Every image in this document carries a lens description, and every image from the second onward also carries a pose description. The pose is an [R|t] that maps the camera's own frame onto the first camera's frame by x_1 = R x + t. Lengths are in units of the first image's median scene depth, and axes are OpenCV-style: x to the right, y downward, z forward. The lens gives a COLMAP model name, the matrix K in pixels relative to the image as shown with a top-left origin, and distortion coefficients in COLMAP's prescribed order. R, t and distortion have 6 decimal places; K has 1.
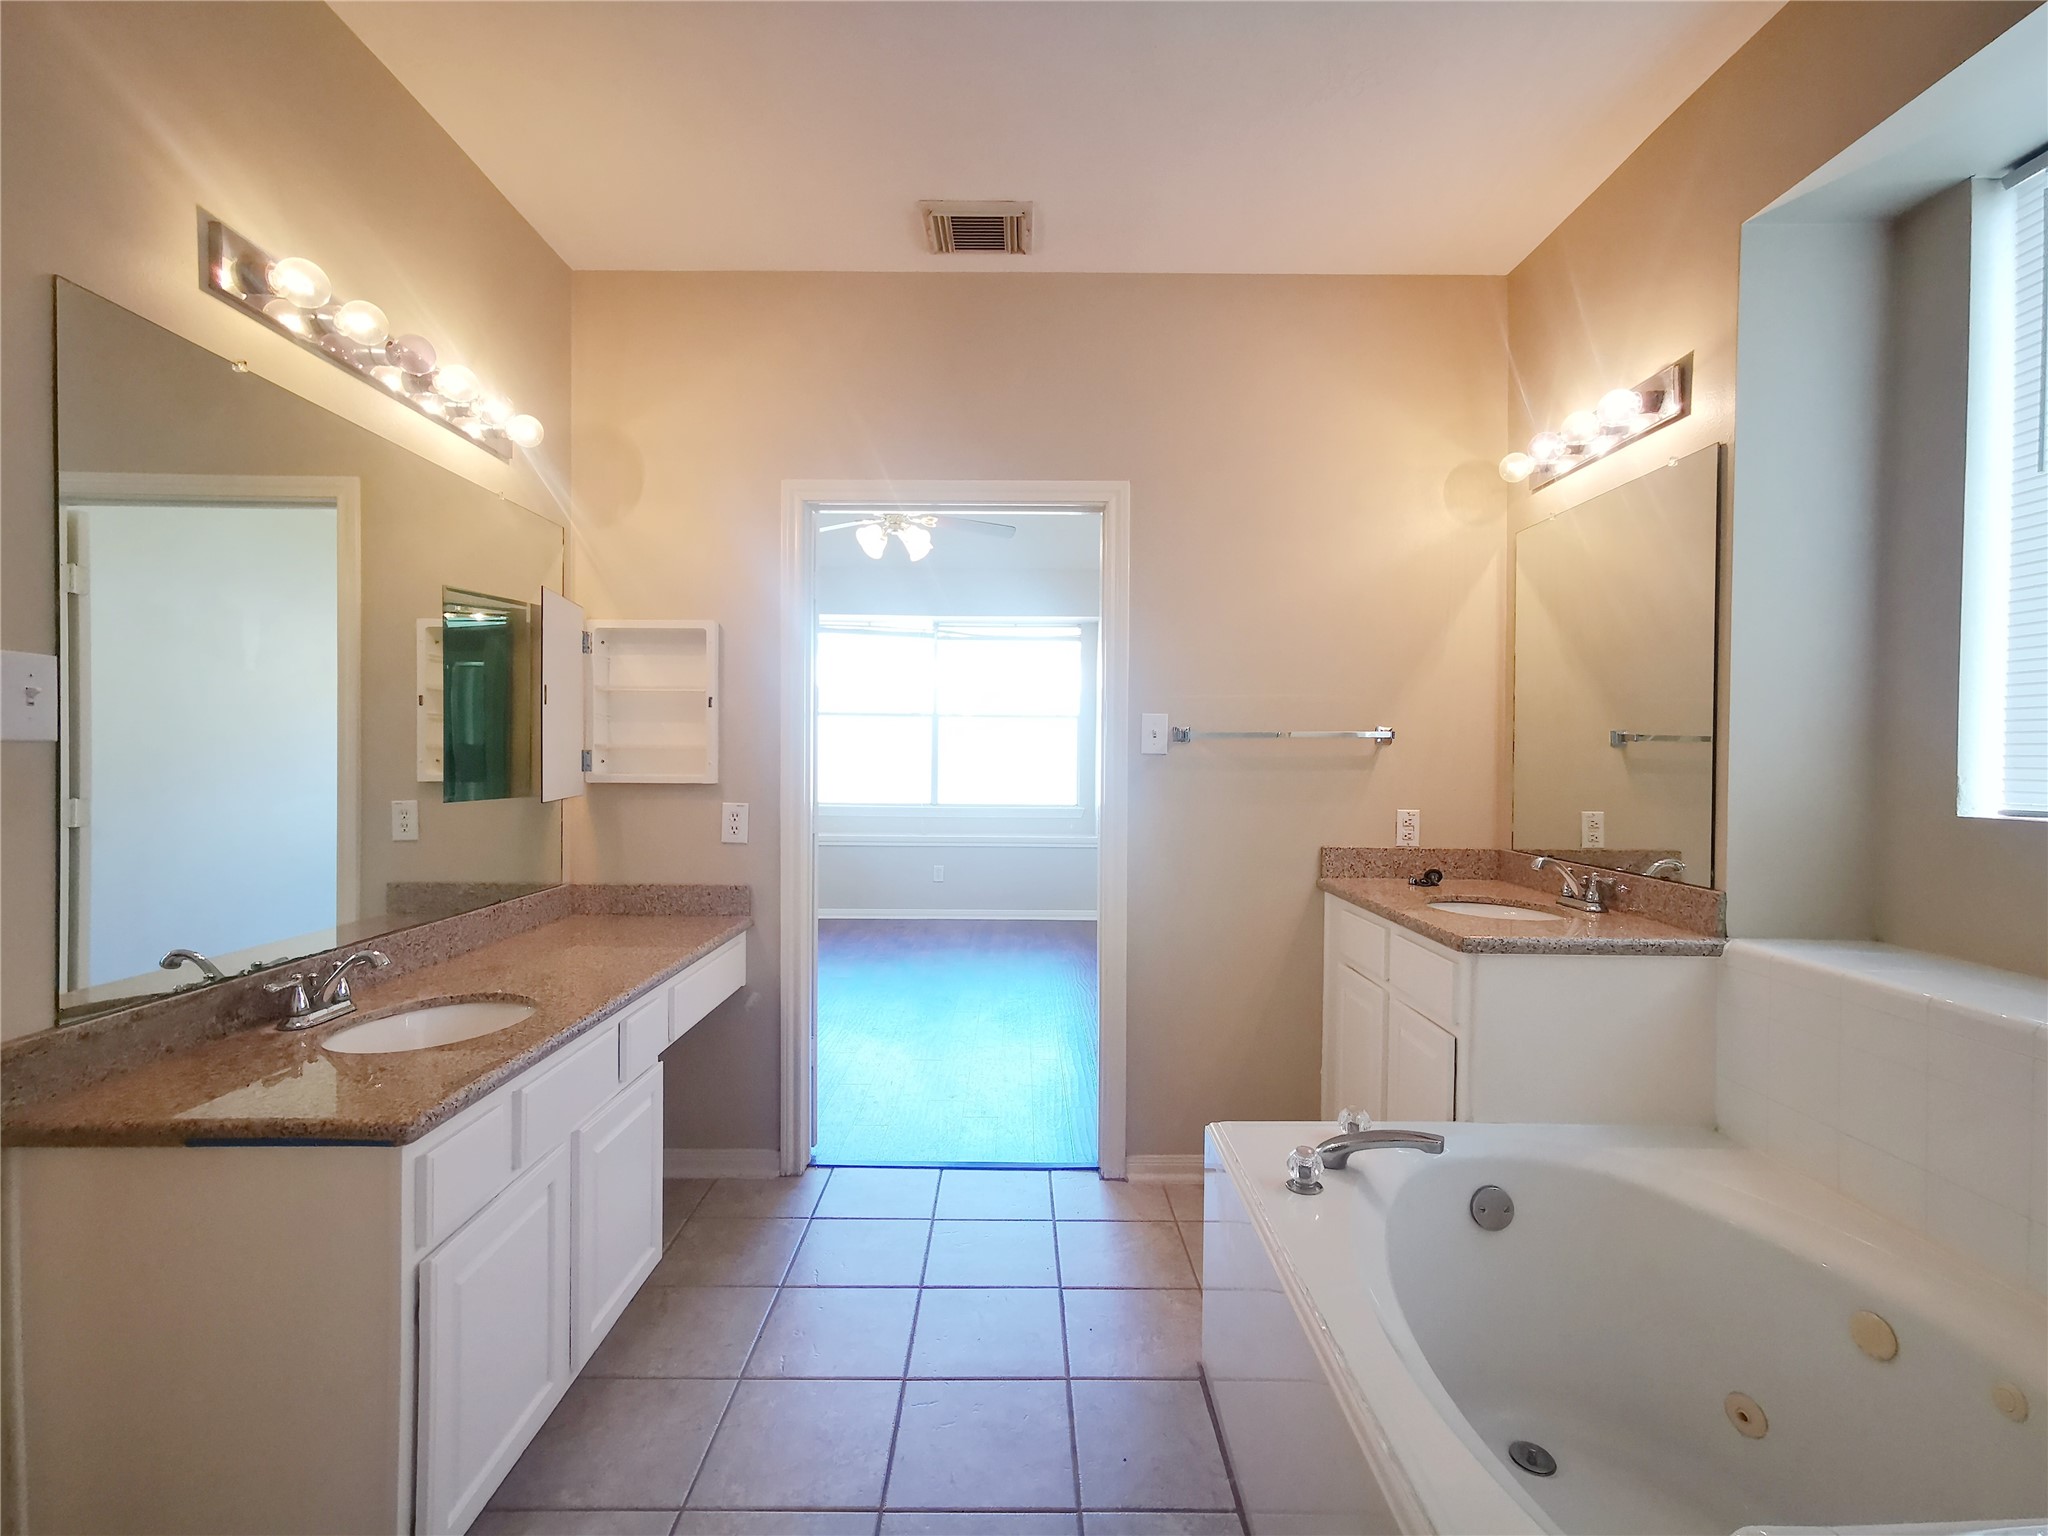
lens RADIAL K [[944.0, 0, 1017.4], [0, 944.0, 768.0], [0, 0, 1]] dist [0.003305, 0.005006]
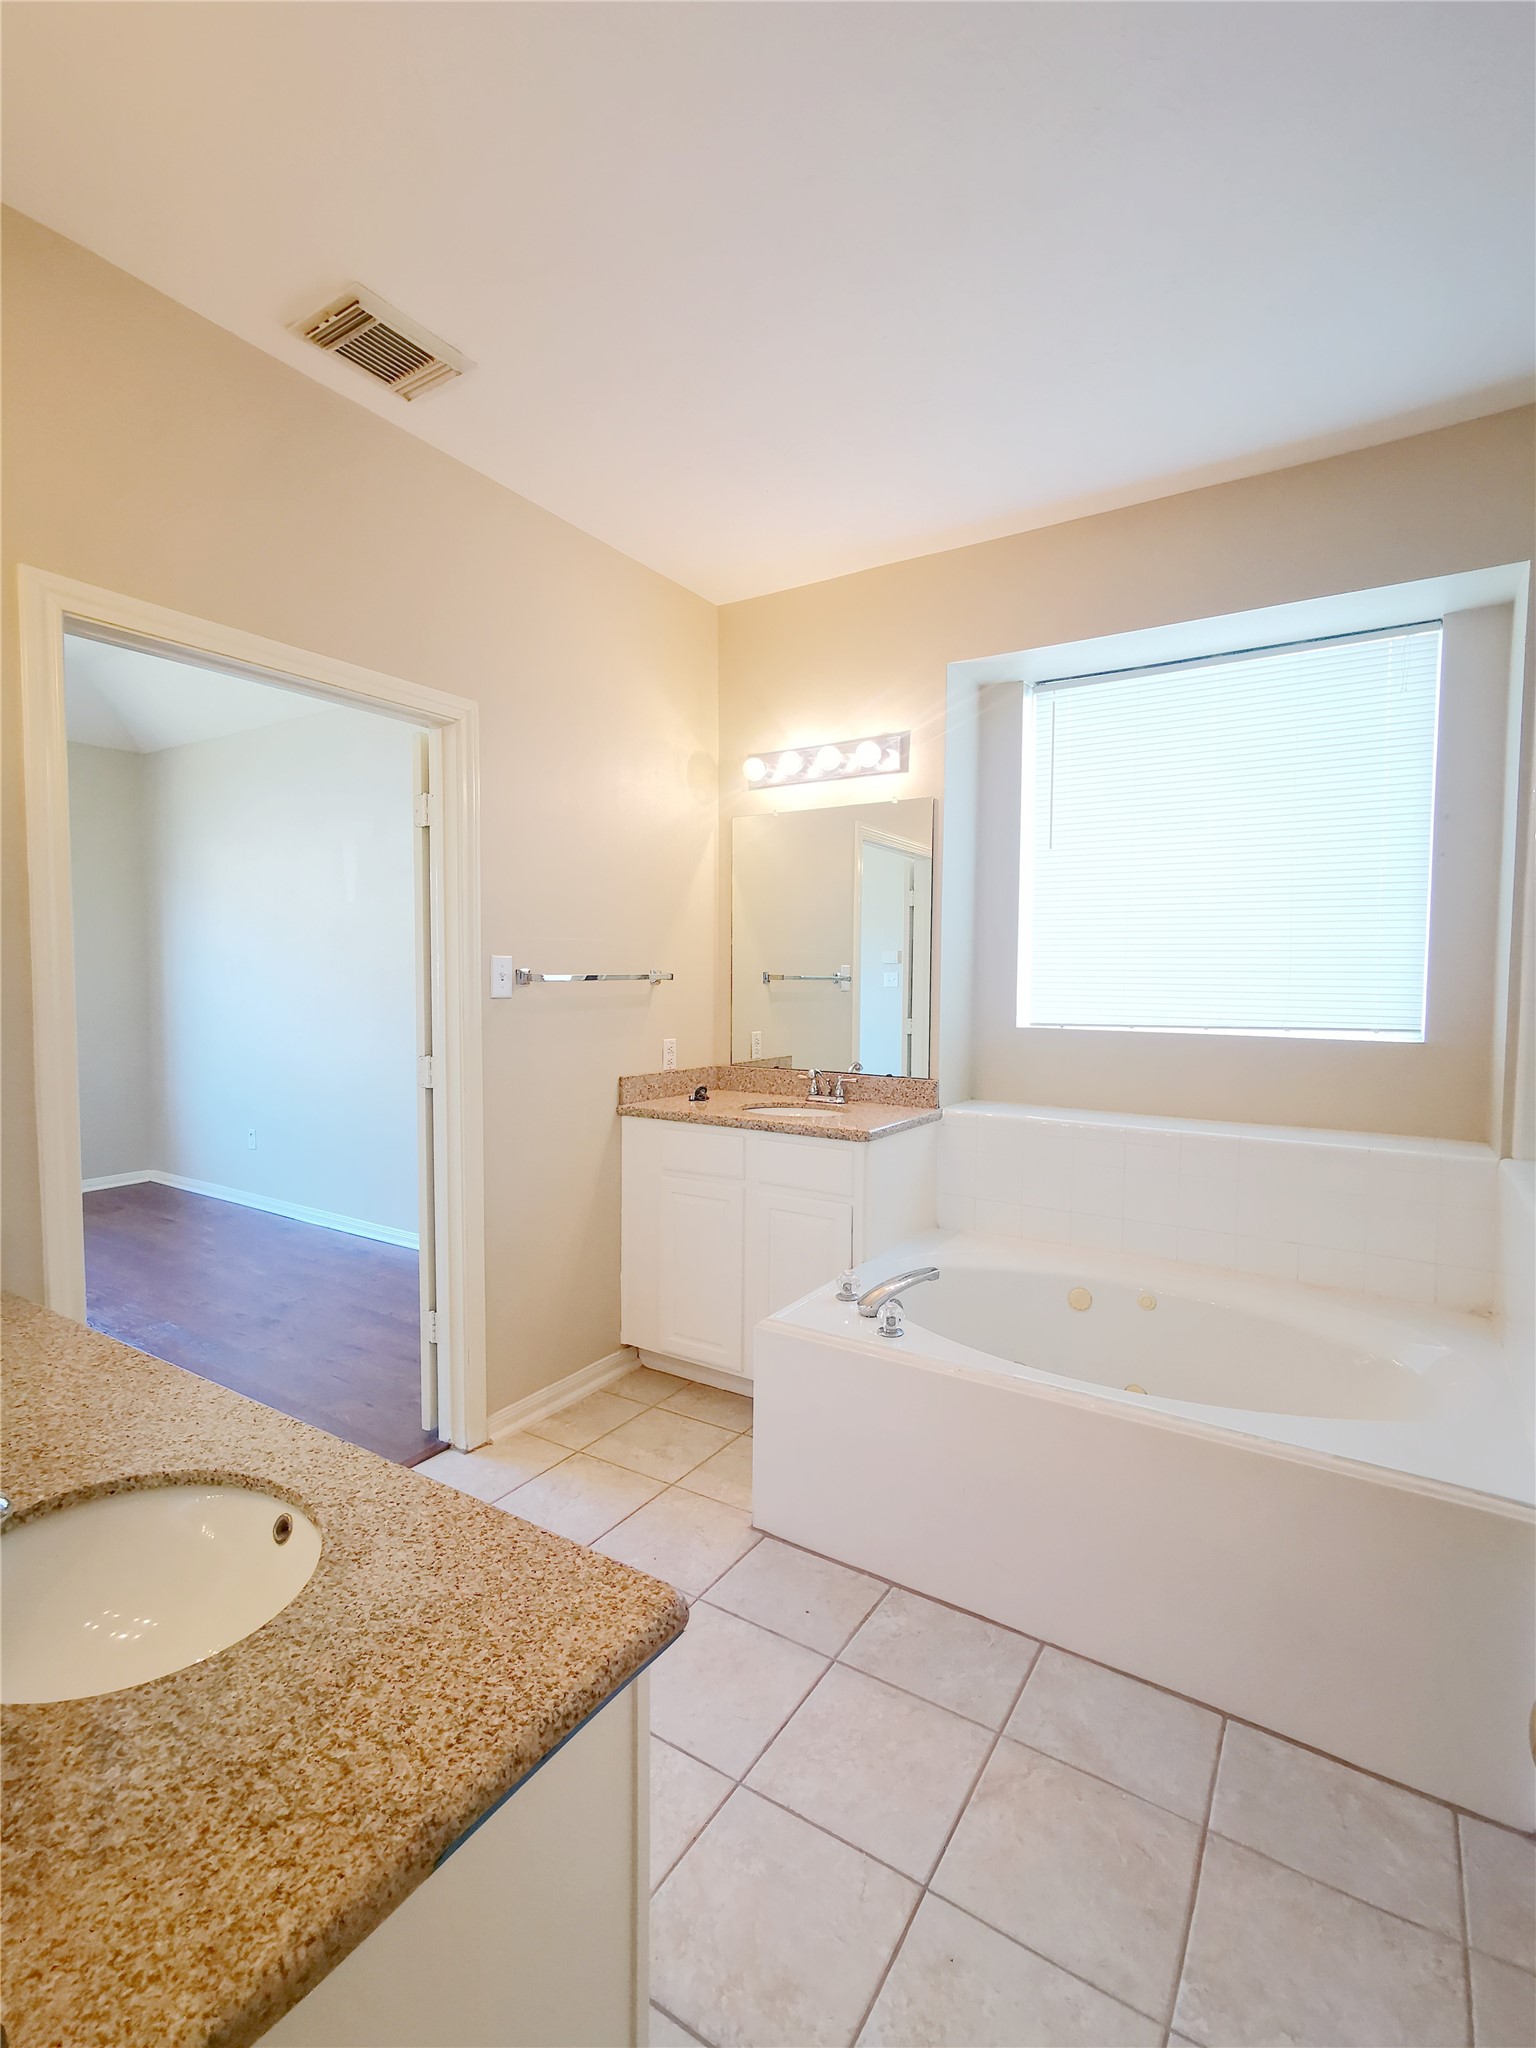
lens RADIAL K [[944.0, 0, 762.5], [0, 944.0, 1027.8], [0, 0, 1]] dist [0.003305, 0.005006]
pose [[0.541494, -0.051808, 0.839107, -0.521997], [0.007216, 0.998349, 0.056984, -0.036385], [-0.840674, -0.024801, 0.540974, 0.260932]]
